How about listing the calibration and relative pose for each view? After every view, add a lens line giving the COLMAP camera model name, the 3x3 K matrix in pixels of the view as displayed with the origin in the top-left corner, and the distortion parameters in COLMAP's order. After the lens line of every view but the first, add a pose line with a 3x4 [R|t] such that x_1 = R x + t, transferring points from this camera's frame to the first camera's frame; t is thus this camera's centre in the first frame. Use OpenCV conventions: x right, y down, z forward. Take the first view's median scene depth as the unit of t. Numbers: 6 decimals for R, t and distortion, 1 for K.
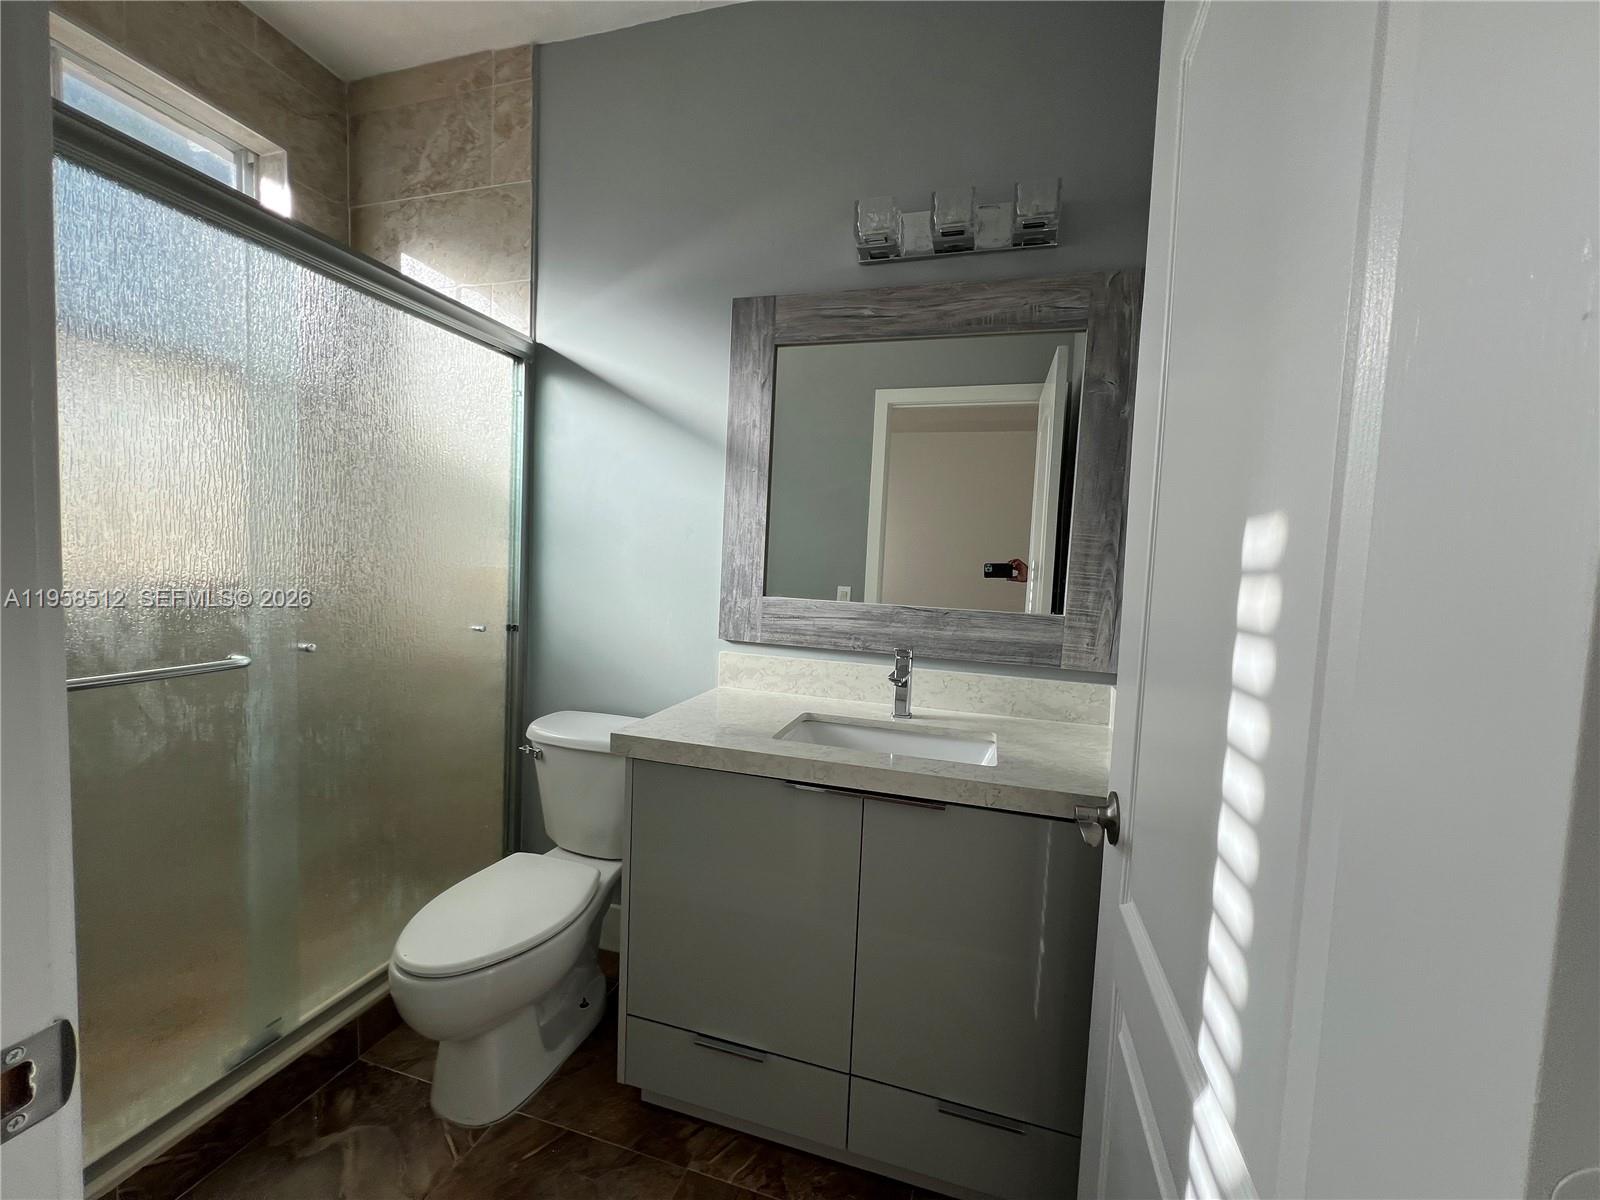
lens RADIAL K [[641.3, 0, 802.8], [0, 641.3, 604.7], [0, 0, 1]] dist [-0.000204, 0.000175]
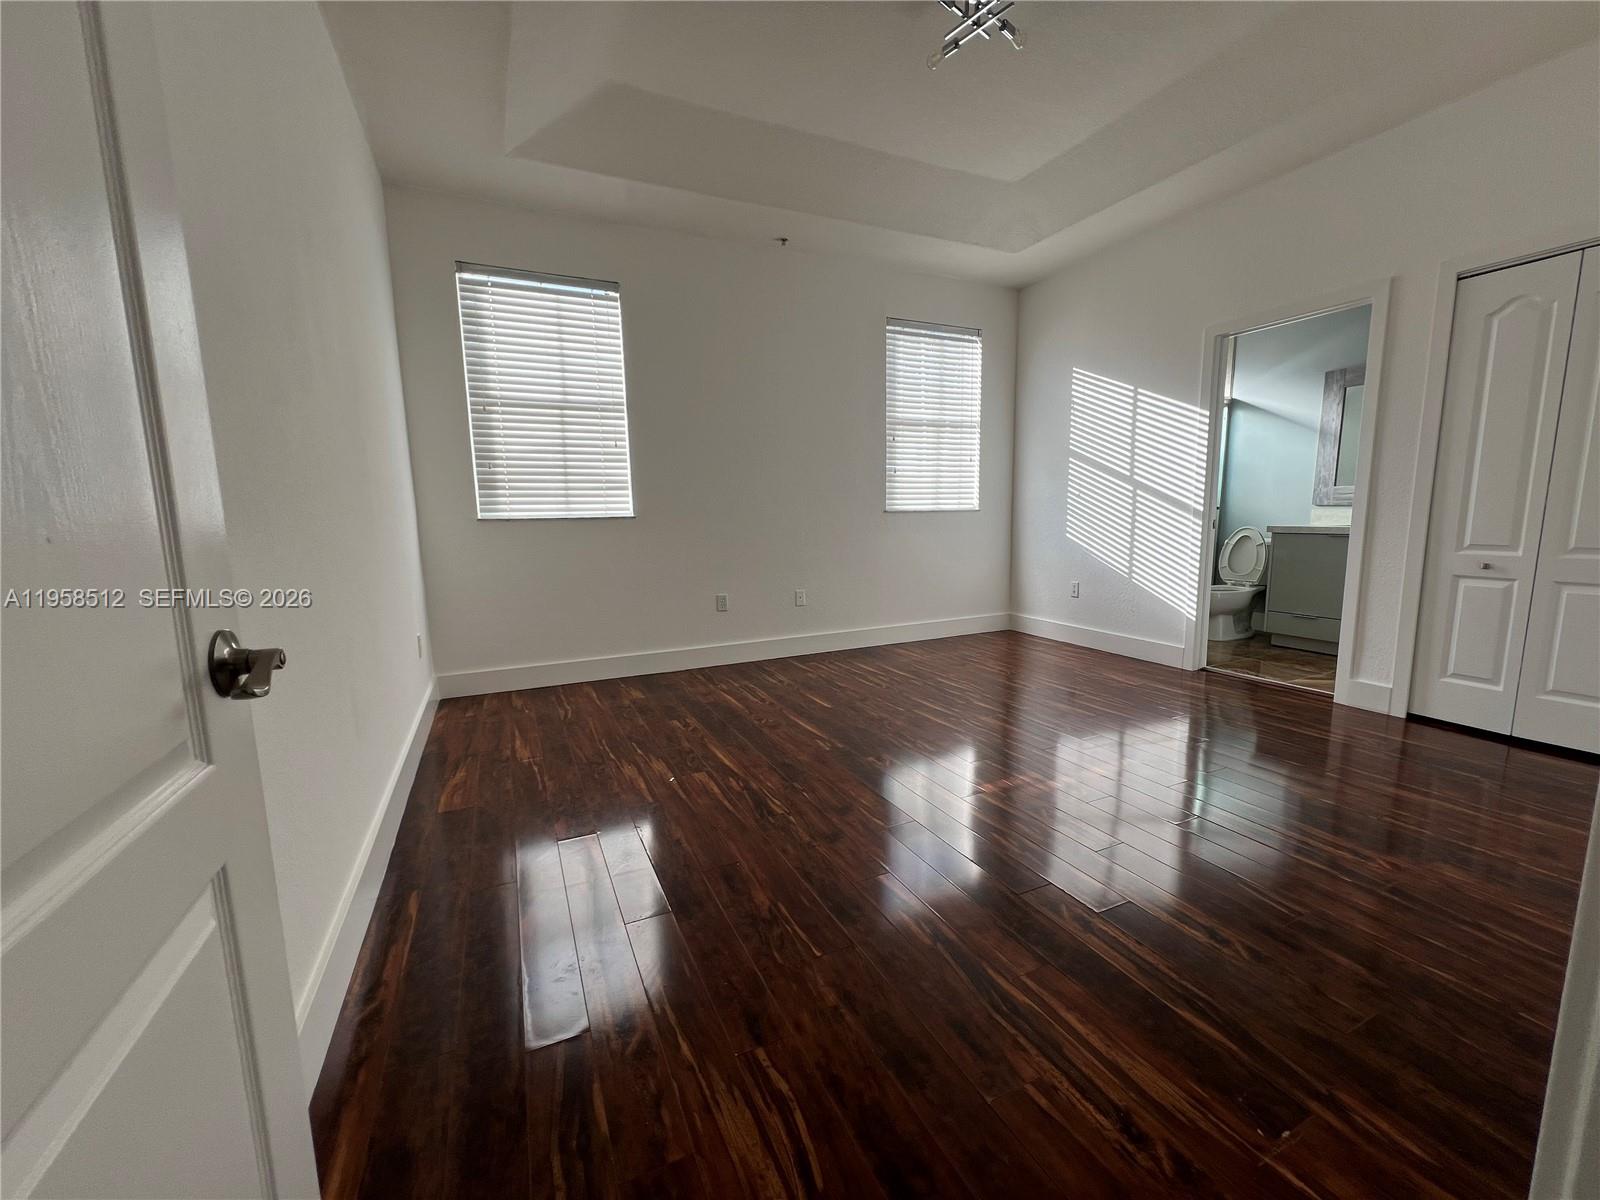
lens RADIAL K [[637.6, 0, 806.8], [0, 637.6, 604.3], [0, 0, 1]] dist [-0.000301, -0.000012]
pose [[0.670155, 0.051424, -0.740438, 0.447786], [0.001219, 0.997519, 0.070382, 0.282354], [0.742220, -0.048070, 0.668430, -2.357483]]
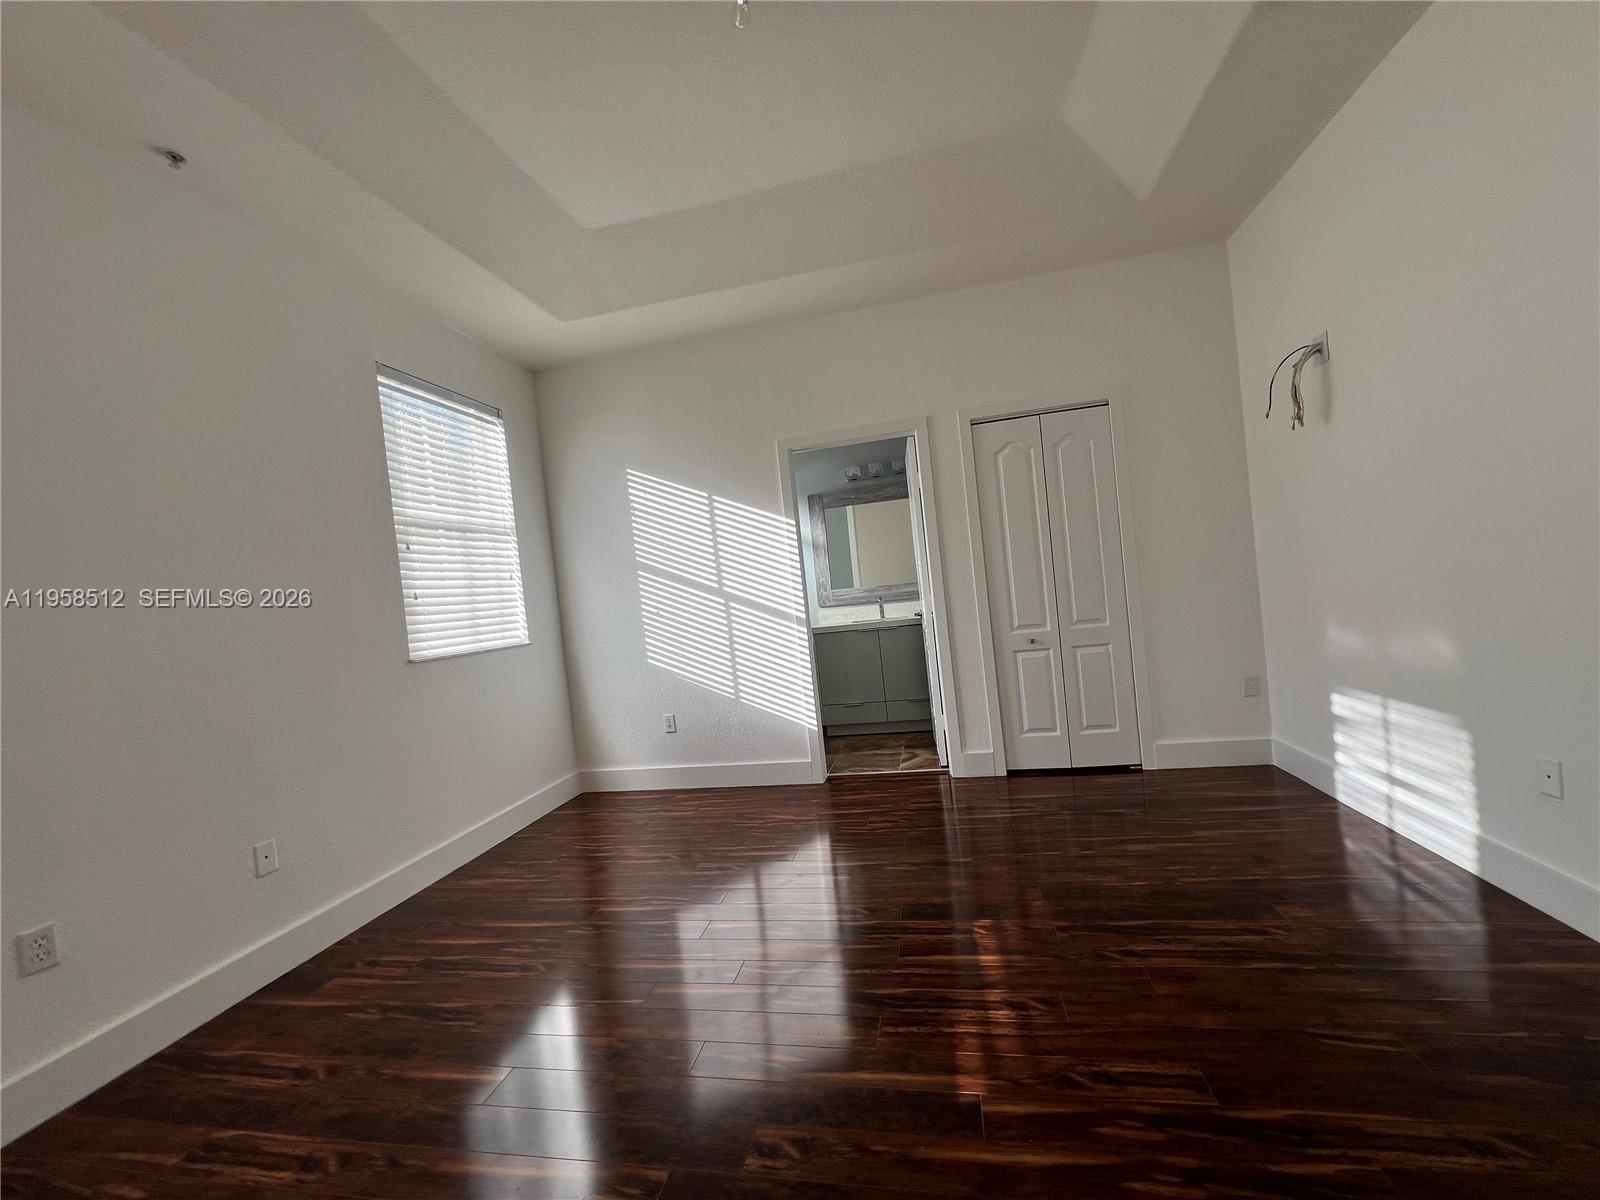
lens RADIAL K [[641.3, 0, 802.8], [0, 641.3, 604.7], [0, 0, 1]] dist [-0.000204, 0.000175]
pose [[0.985023, -0.150674, 0.083830, -0.466191], [0.154386, 0.987214, -0.039674, 0.156215], [-0.076781, 0.052022, 0.995690, -2.023392]]
